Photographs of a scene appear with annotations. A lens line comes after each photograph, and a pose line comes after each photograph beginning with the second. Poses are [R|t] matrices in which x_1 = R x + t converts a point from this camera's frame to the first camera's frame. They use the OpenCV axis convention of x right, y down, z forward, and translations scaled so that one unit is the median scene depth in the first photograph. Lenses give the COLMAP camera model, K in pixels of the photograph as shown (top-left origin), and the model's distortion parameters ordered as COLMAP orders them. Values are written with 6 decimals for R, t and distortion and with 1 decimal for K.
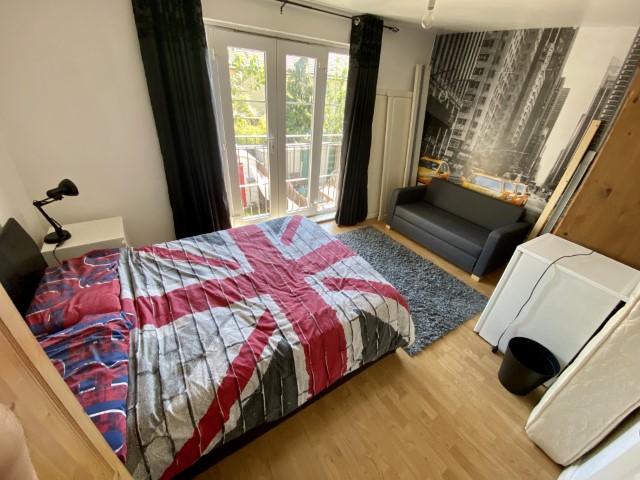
lens RADIAL K [[260.0, 0, 320.0], [0, 260.0, 240.0], [0, 0, 1]] dist [0.013838, -0.018878]
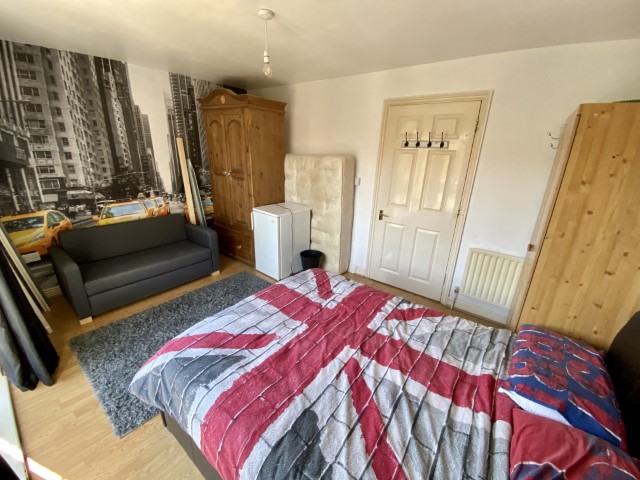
lens RADIAL K [[260.0, 0, 320.0], [0, 260.0, 240.0], [0, 0, 1]] dist [0.013838, -0.018878]
pose [[-0.326754, -0.392788, 0.859622, -0.583351], [0.428253, 0.749279, 0.505153, -0.415574], [-0.842515, 0.533196, -0.076617, 0.715268]]
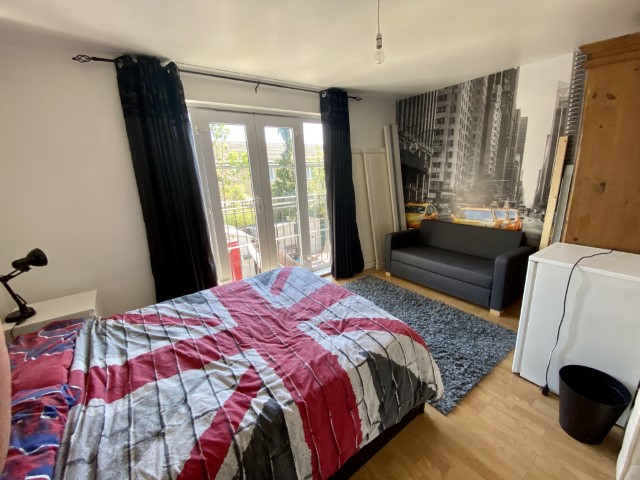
lens RADIAL K [[260.0, 0, 320.0], [0, 260.0, 240.0], [0, 0, 1]] dist [0.013838, -0.018878]
pose [[0.991681, -0.127686, 0.016276, 0.026351], [0.127165, 0.952257, -0.277554, 0.093291], [0.019941, 0.277315, 0.960572, 0.079627]]
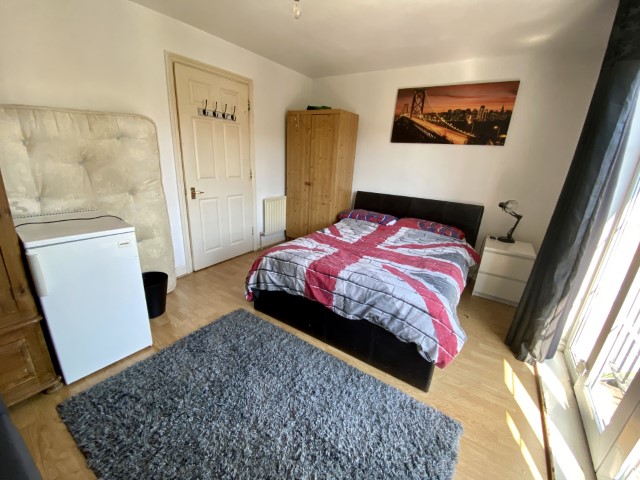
lens RADIAL K [[260.0, 0, 320.0], [0, 260.0, 240.0], [0, 0, 1]] dist [0.013838, -0.018878]
pose [[-0.907601, 0.001244, -0.419832, 0.411171], [-0.313409, 0.663366, 0.679500, -0.526642], [0.279348, 0.748294, -0.601682, 1.254891]]
